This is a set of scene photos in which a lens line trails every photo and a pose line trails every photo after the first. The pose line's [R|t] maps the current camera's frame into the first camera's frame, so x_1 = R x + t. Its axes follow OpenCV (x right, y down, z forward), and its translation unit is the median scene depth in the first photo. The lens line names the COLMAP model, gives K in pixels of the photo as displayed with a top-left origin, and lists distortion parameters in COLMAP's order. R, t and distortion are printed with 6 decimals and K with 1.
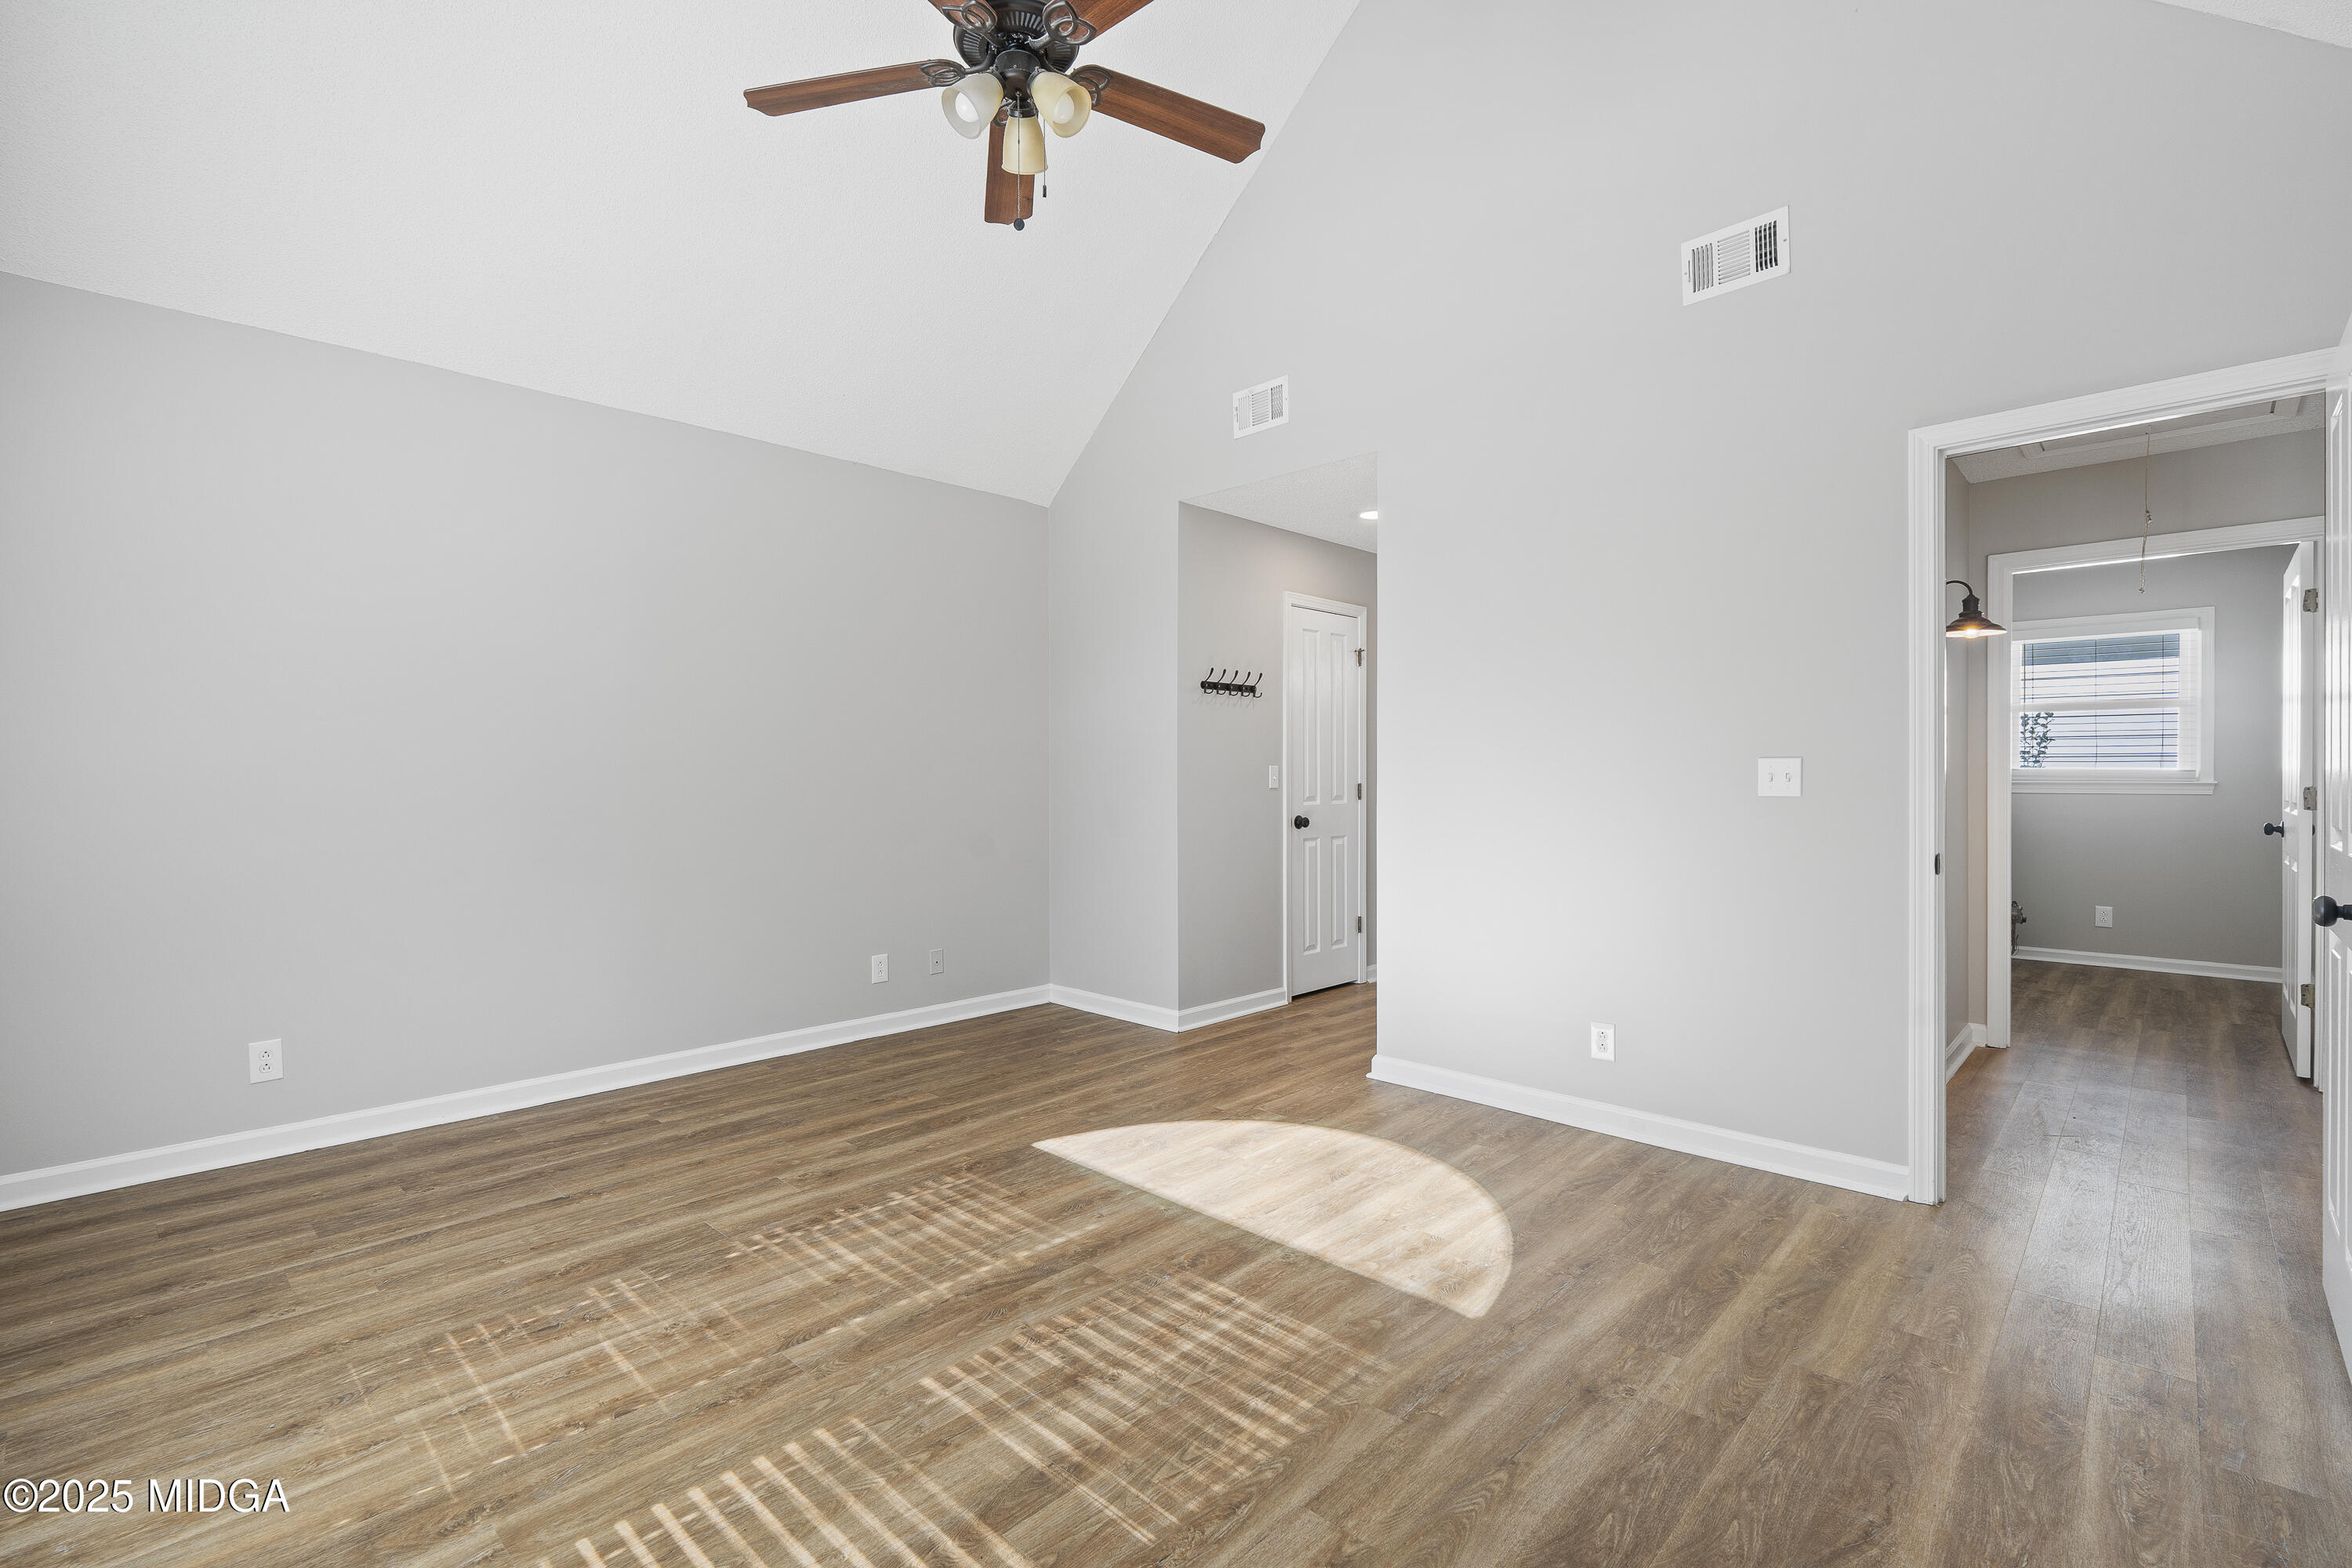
lens RADIAL K [[1036.5, 0, 1176.0], [0, 1036.5, 784.0], [0, 0, 1]] dist [-0.014700, 0.000125]
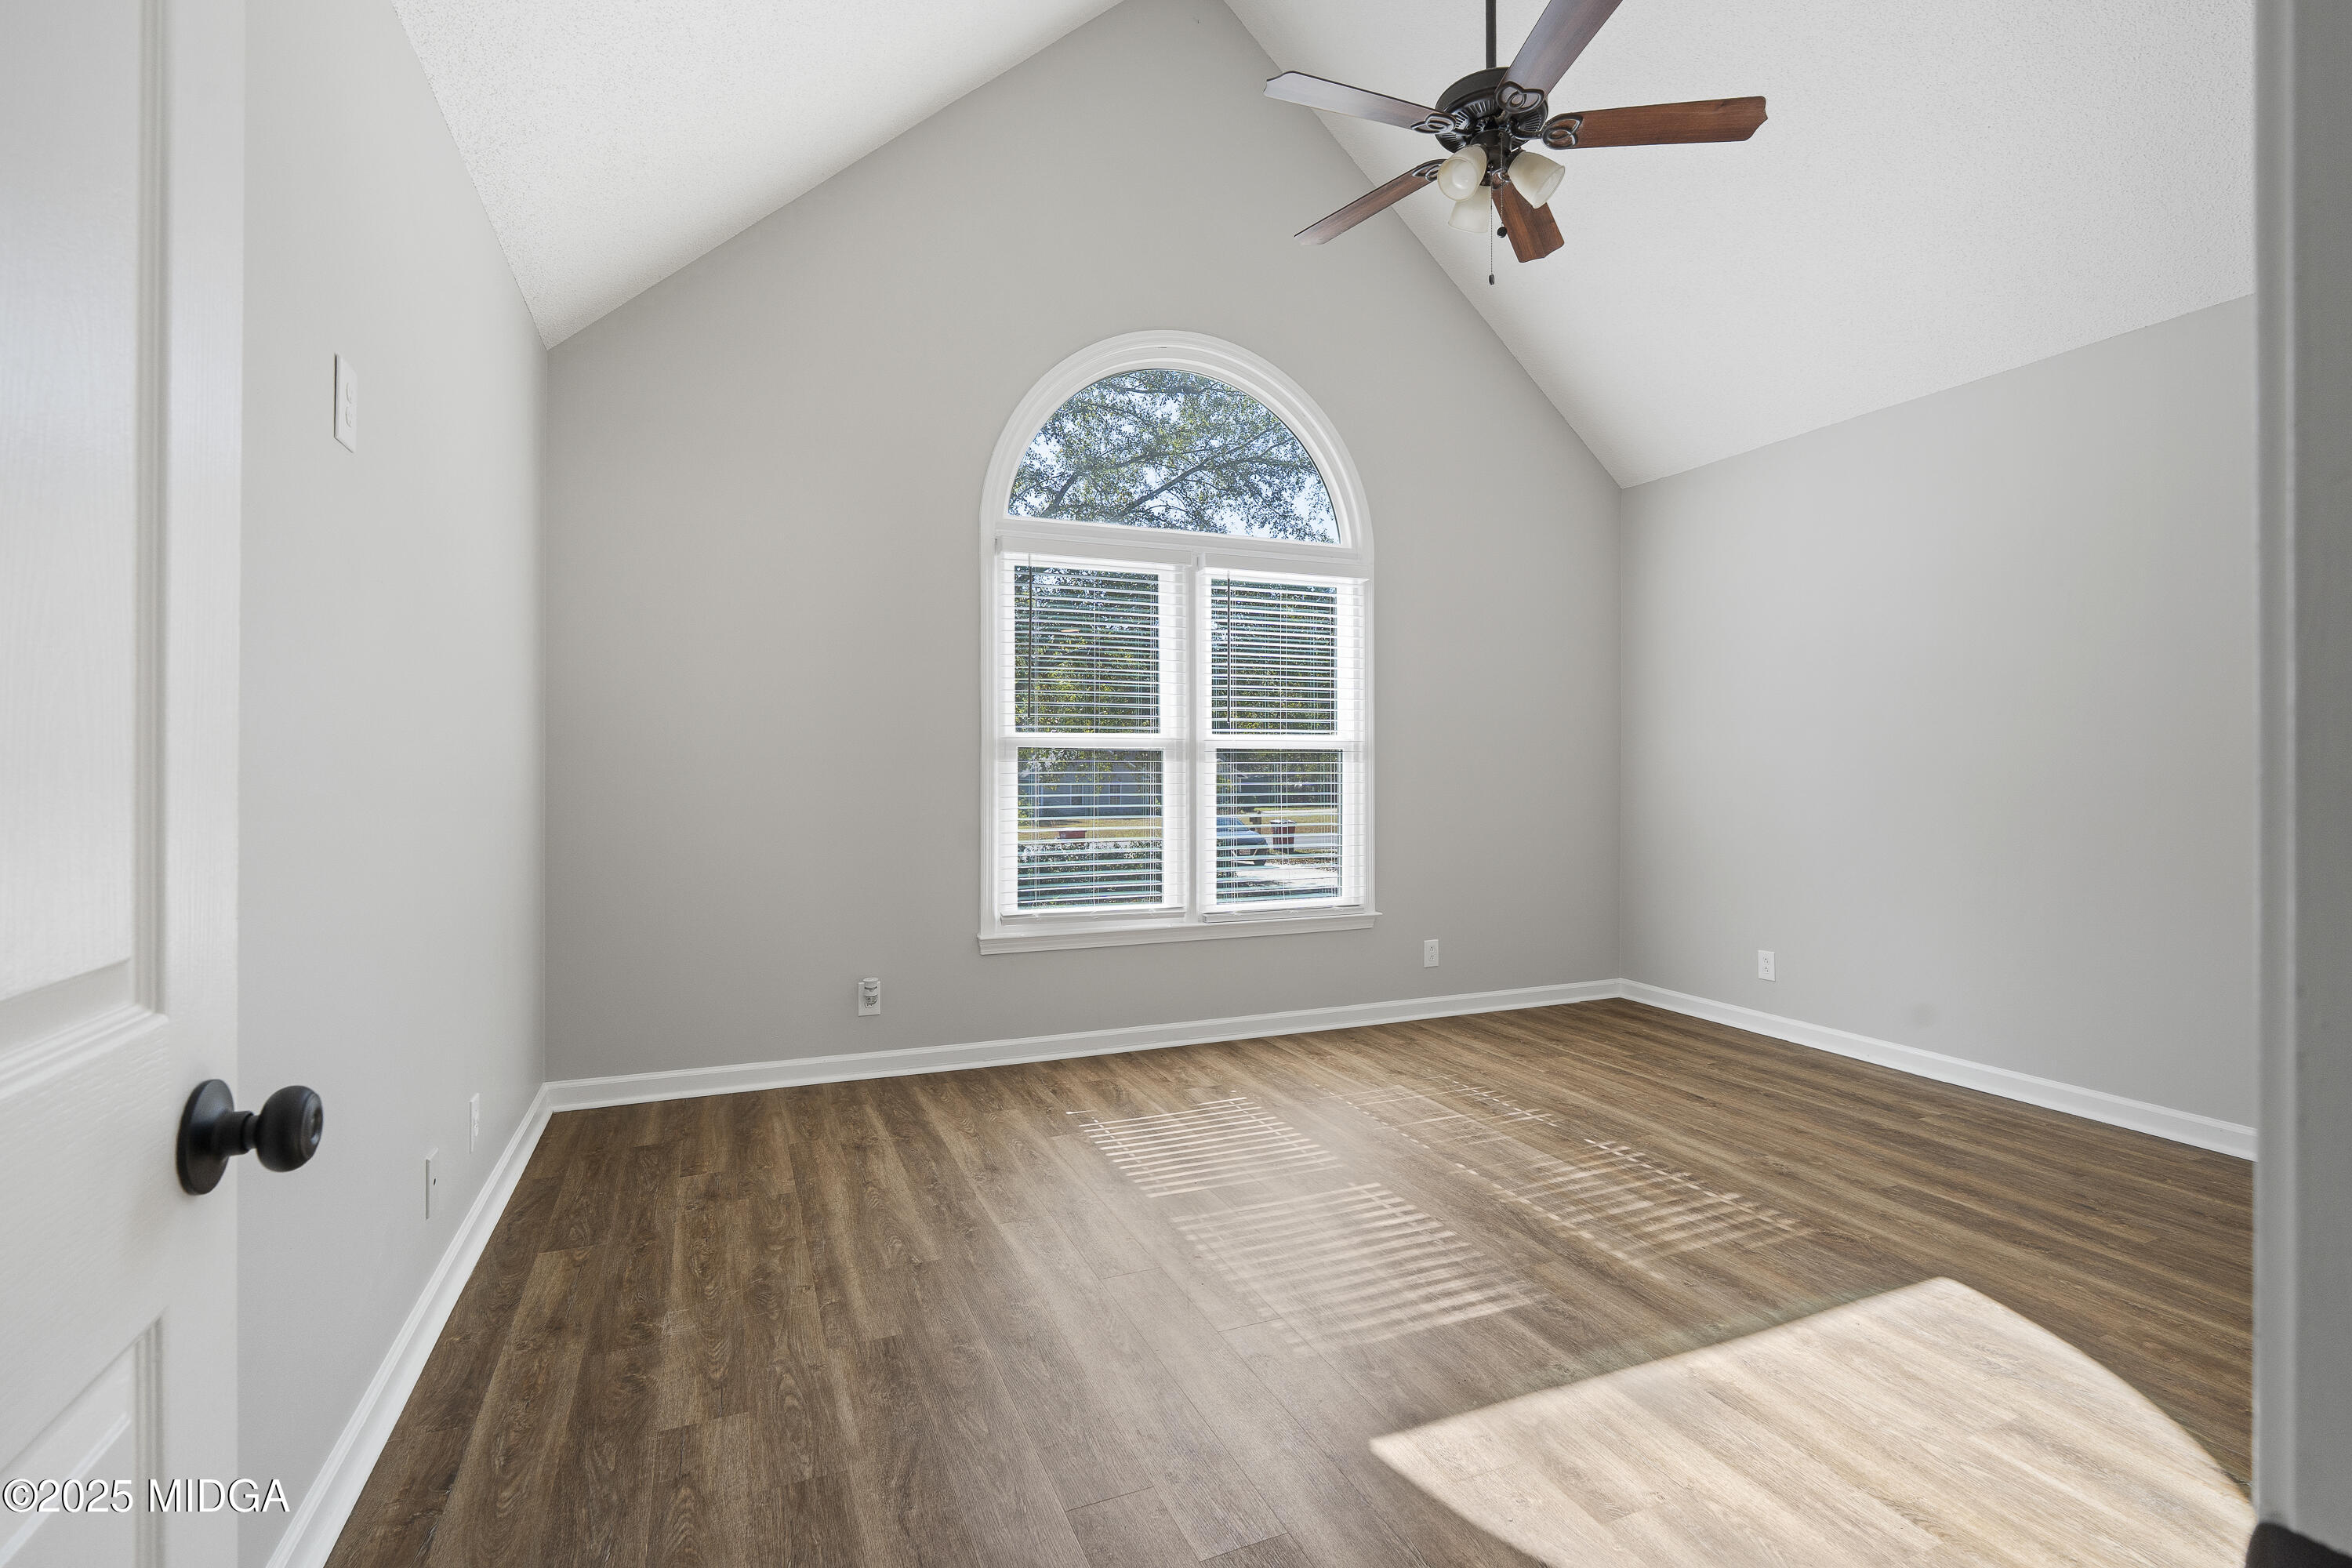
lens RADIAL K [[1063.4, 0, 1172.1], [0, 1063.4, 772.6], [0, 0, 1]] dist [-0.007038, 0.000437]
pose [[-0.387962, 0.010153, -0.921619, 0.871241], [-0.006329, 0.999886, 0.013680, -0.009144], [0.921654, 0.011140, -0.387854, 0.927565]]
